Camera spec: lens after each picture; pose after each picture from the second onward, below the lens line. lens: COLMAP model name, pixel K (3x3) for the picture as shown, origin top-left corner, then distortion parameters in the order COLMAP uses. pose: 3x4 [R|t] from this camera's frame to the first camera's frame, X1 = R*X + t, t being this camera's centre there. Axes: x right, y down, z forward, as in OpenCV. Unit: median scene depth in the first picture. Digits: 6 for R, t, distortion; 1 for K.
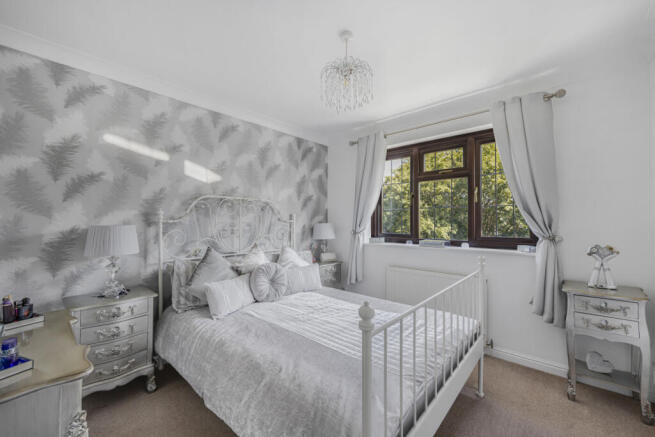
lens RADIAL K [[261.6, 0, 329.3], [0, 261.6, 219.8], [0, 0, 1]] dist [0.000550, 0.000334]
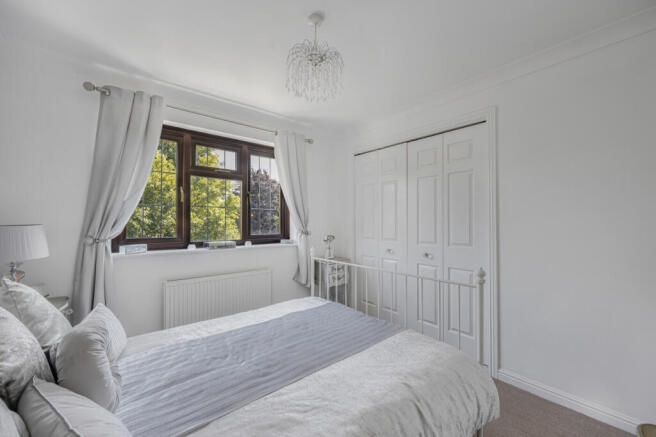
lens RADIAL K [[262.0, 0, 334.0], [0, 262.0, 219.8], [0, 0, 1]] dist [0.000550, 0.000334]
pose [[0.146824, 0.006110, 0.989144, -0.443986], [-0.005411, 0.999971, -0.005374, 0.001027], [-0.989148, -0.004563, 0.146853, 0.418917]]
